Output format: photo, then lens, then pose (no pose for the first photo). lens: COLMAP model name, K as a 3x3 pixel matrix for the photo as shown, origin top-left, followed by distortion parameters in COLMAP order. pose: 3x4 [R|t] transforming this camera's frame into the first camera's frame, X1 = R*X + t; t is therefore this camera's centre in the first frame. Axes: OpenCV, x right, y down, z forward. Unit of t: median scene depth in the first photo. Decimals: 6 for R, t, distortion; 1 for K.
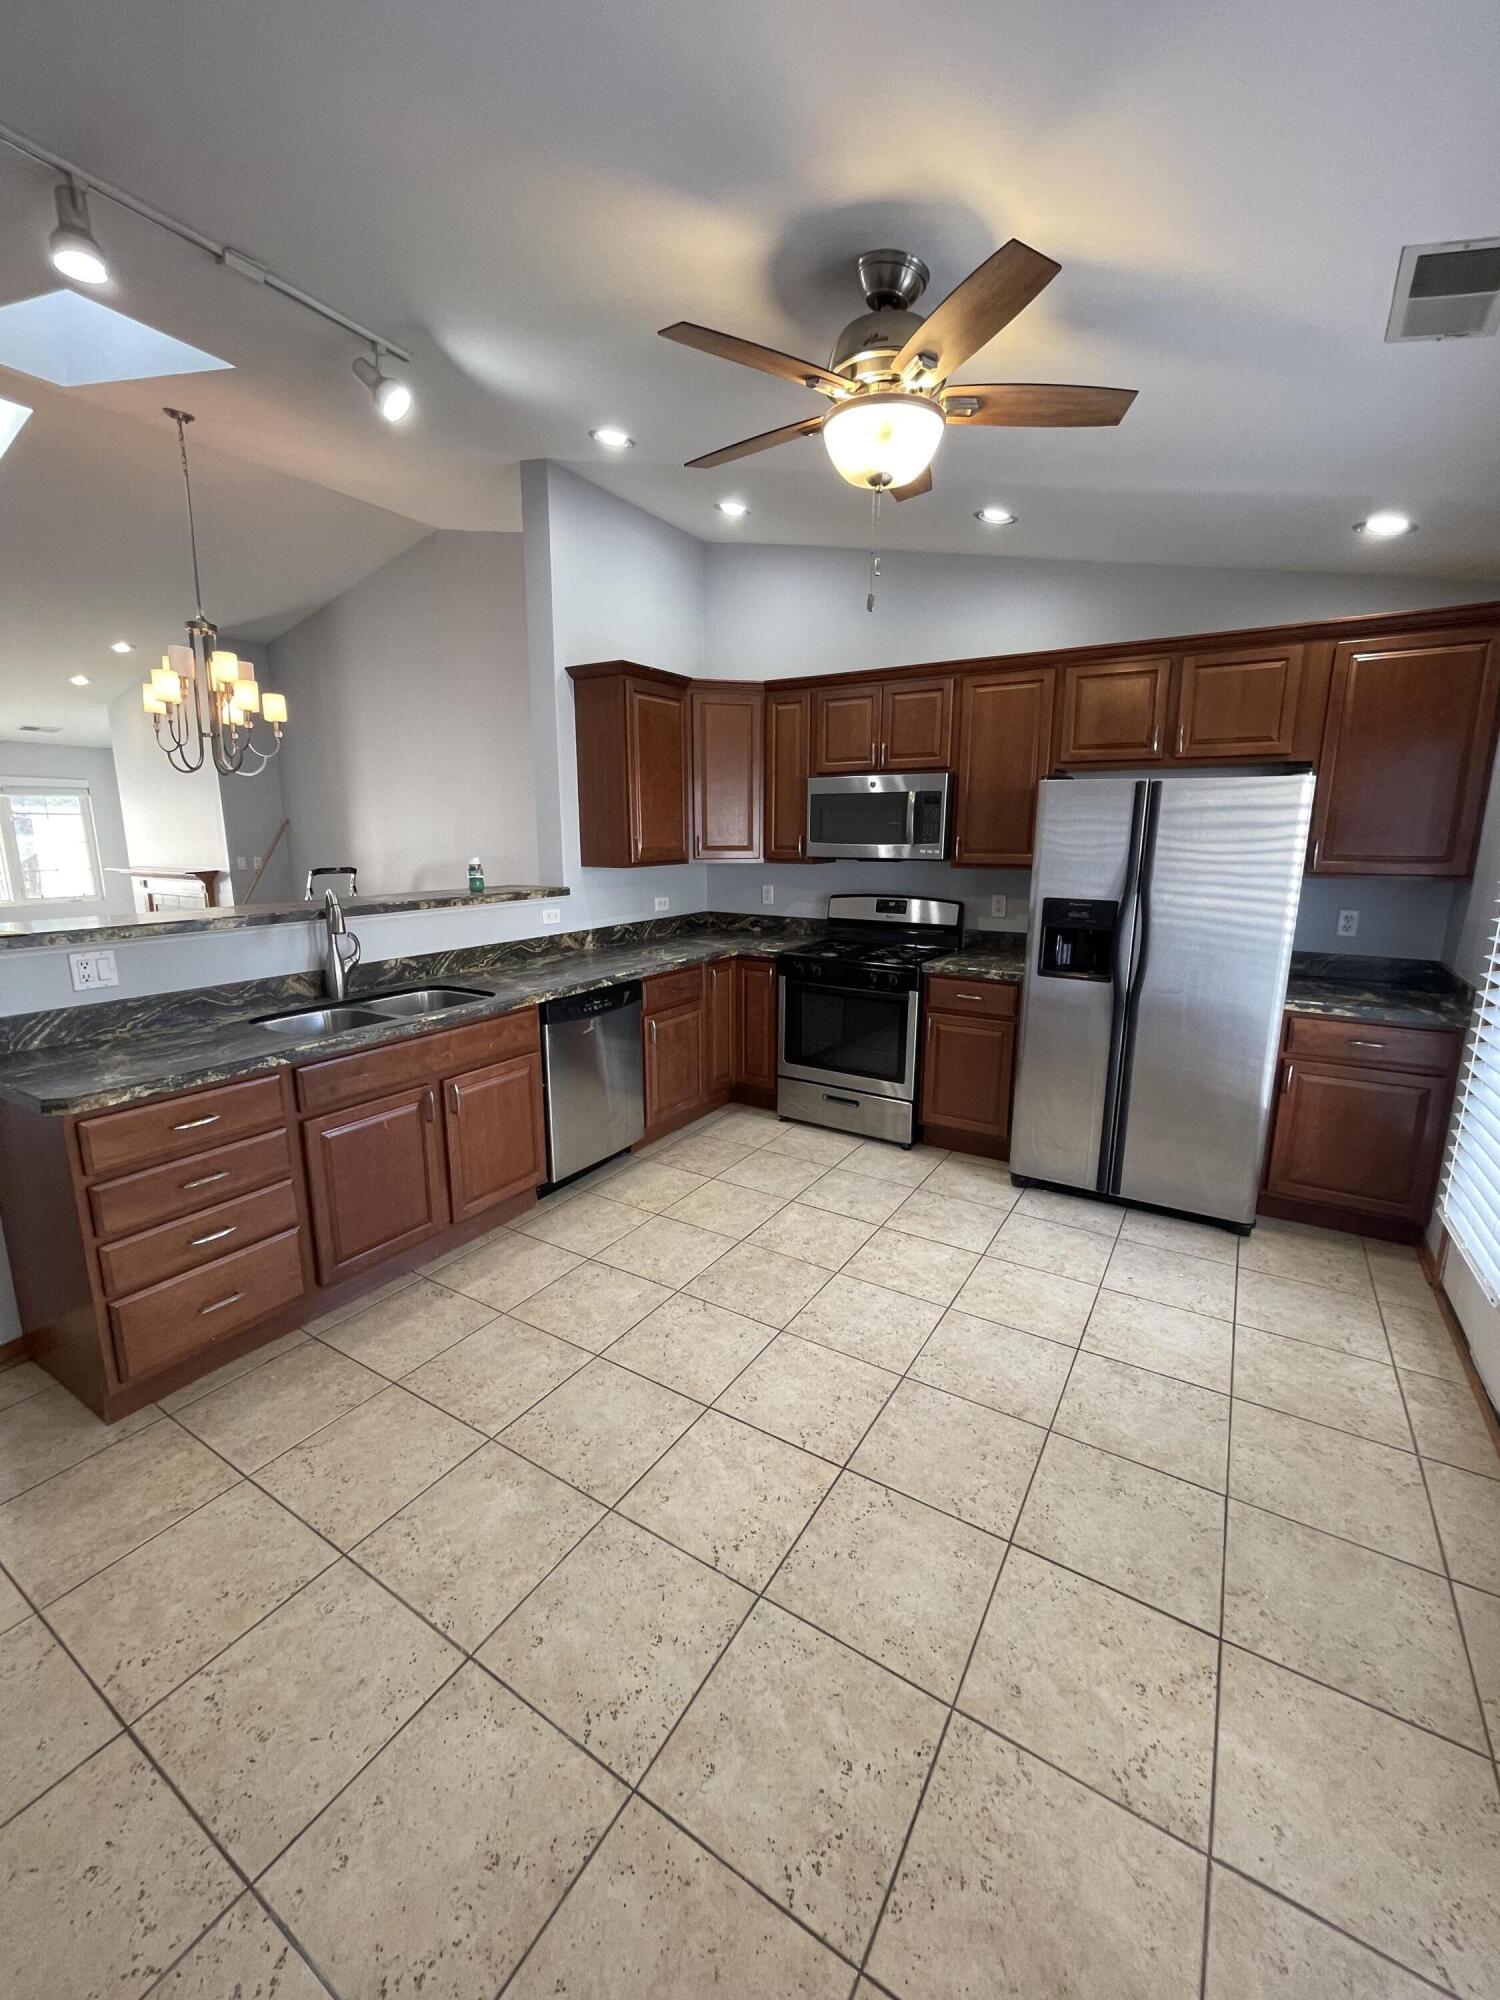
lens RADIAL K [[810.5, 0, 742.7], [0, 810.5, 996.9], [0, 0, 1]] dist [-0.000720, -0.000378]
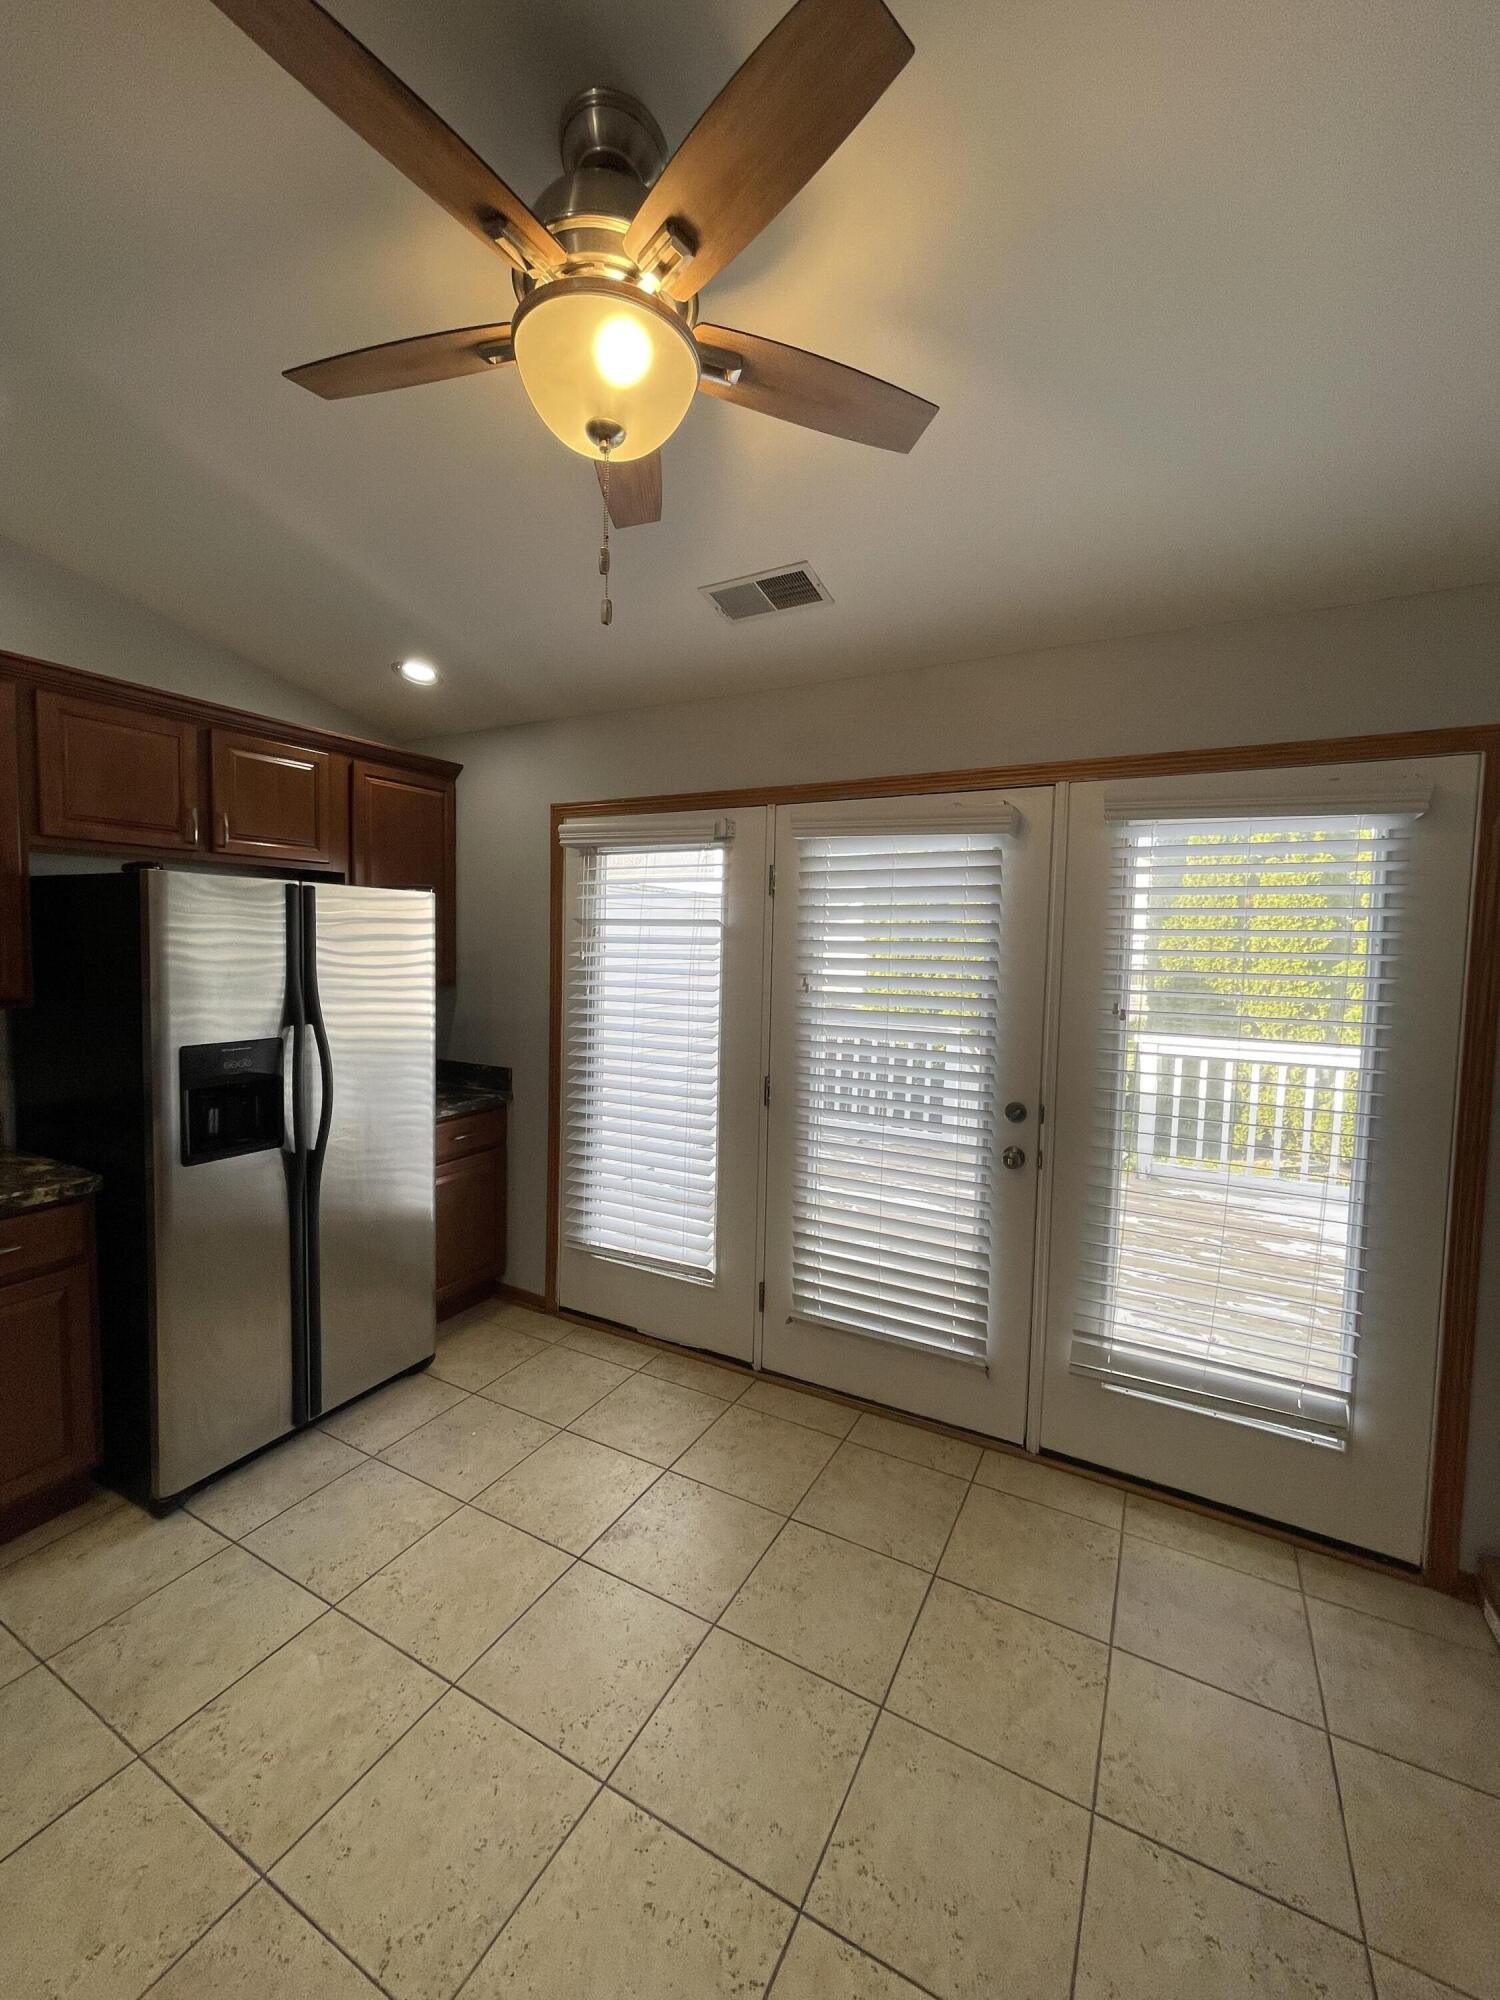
lens RADIAL K [[810.5, 0, 744.8], [0, 810.5, 992.3], [0, 0, 1]] dist [-0.000720, -0.000378]
pose [[-0.054515, -0.064437, 0.996432, -0.275164], [0.191815, 0.978654, 0.073781, -0.116409], [-0.979916, 0.195152, -0.040991, 0.534723]]
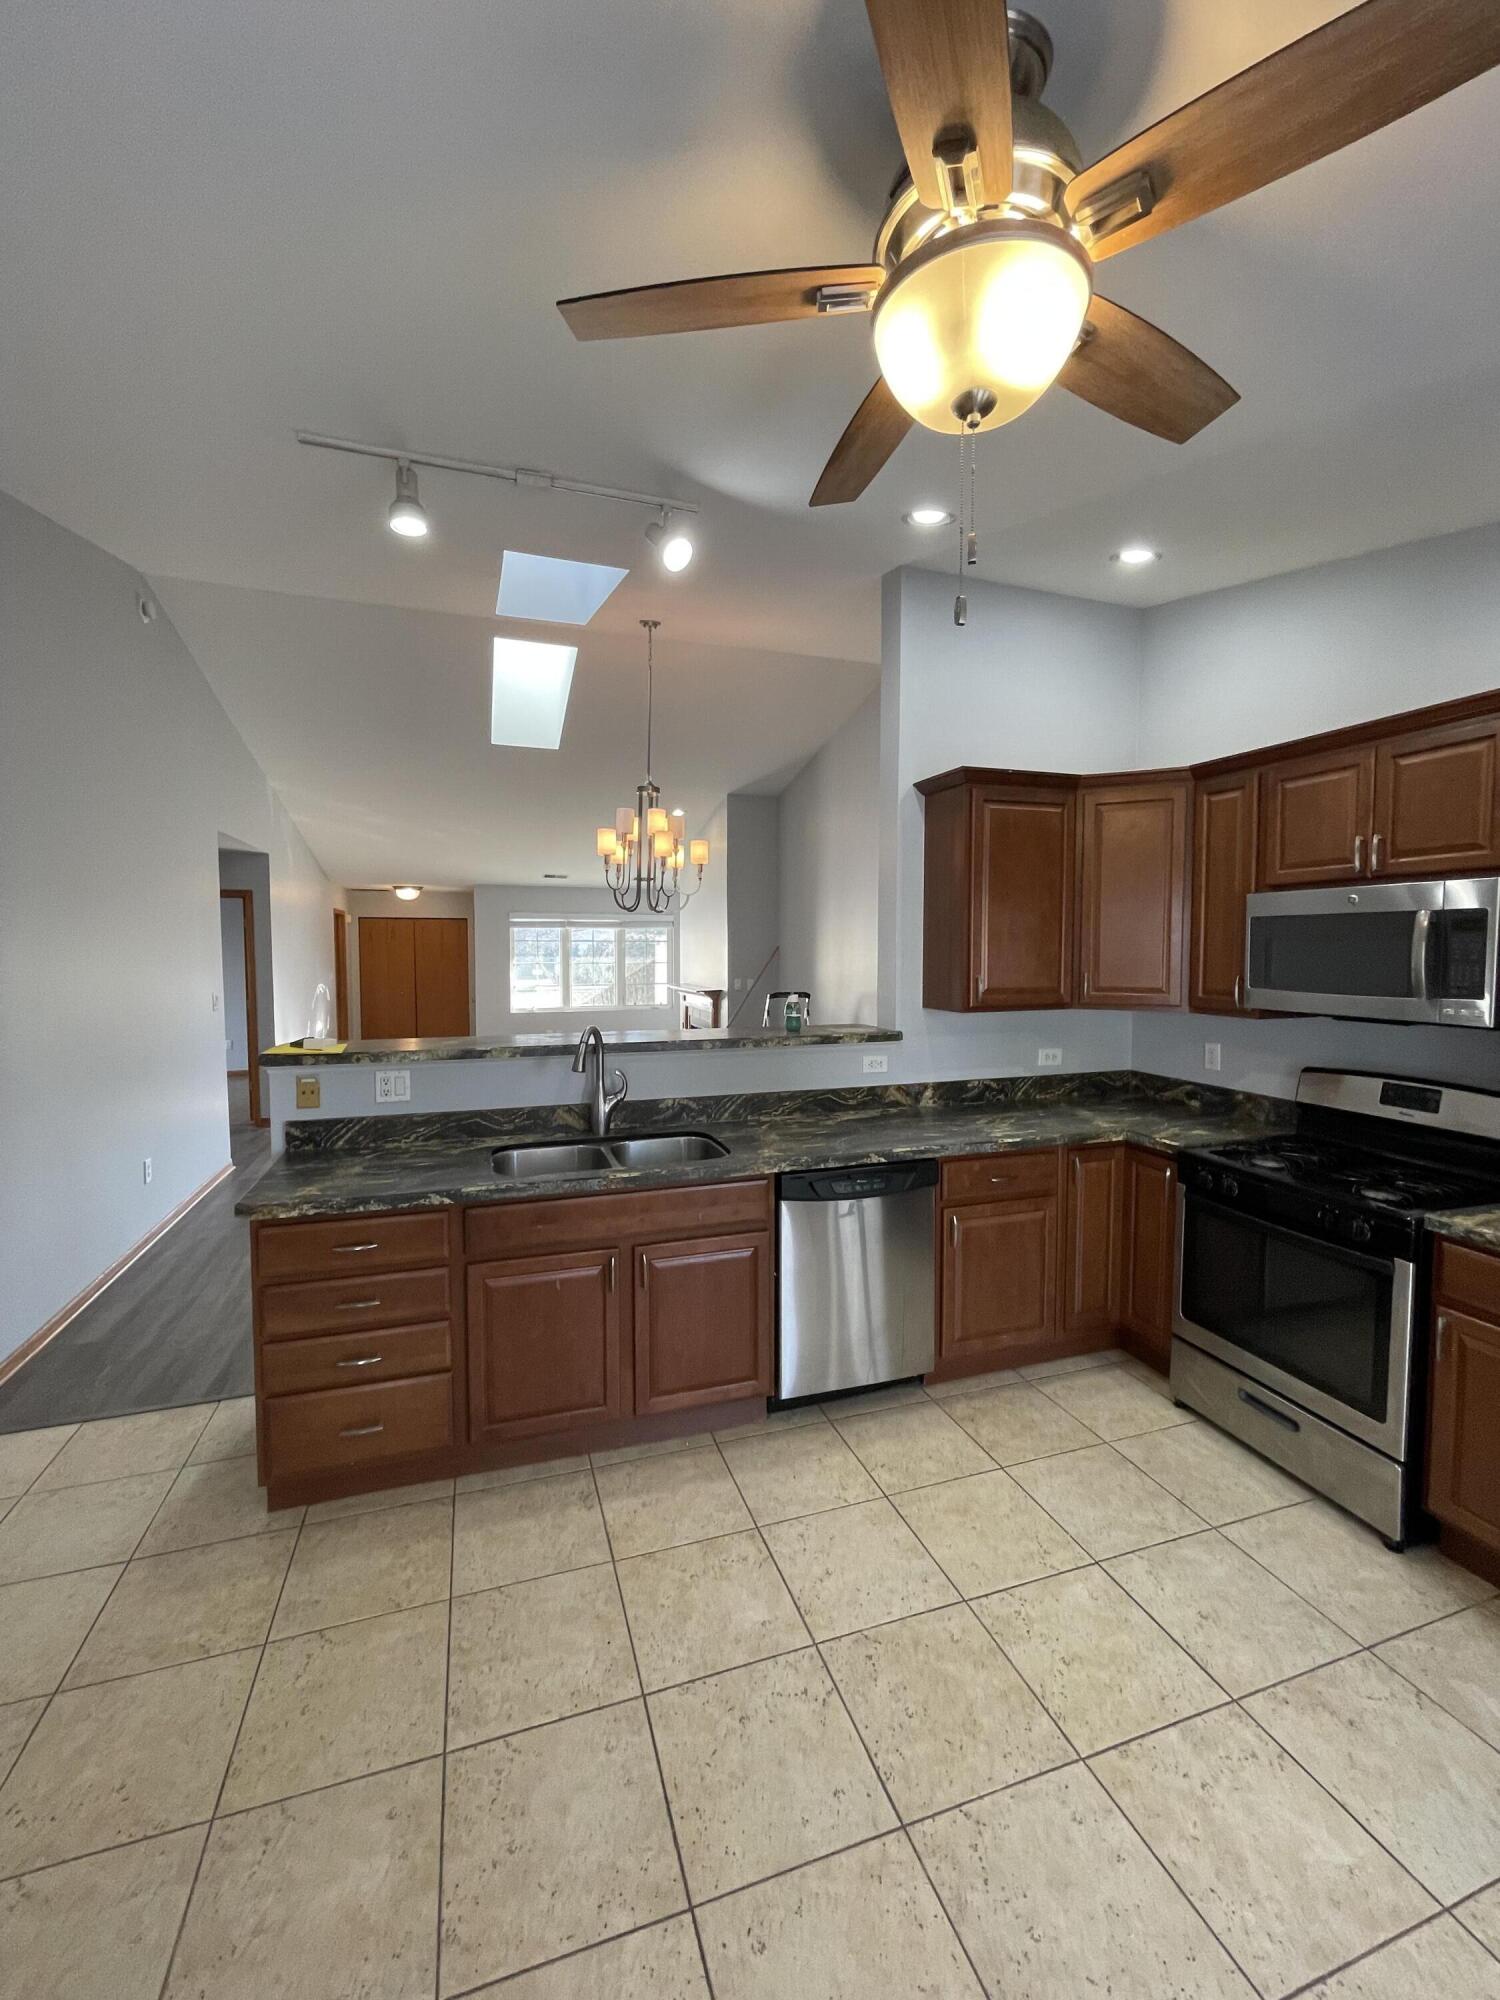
lens RADIAL K [[810.5, 0, 742.7], [0, 810.5, 993.2], [0, 0, 1]] dist [-0.000720, -0.000378]
pose [[0.769190, 0.036283, -0.637989, 0.226748], [-0.129923, 0.986413, -0.100544, -0.079058], [0.625672, 0.160227, 0.763453, 0.281058]]
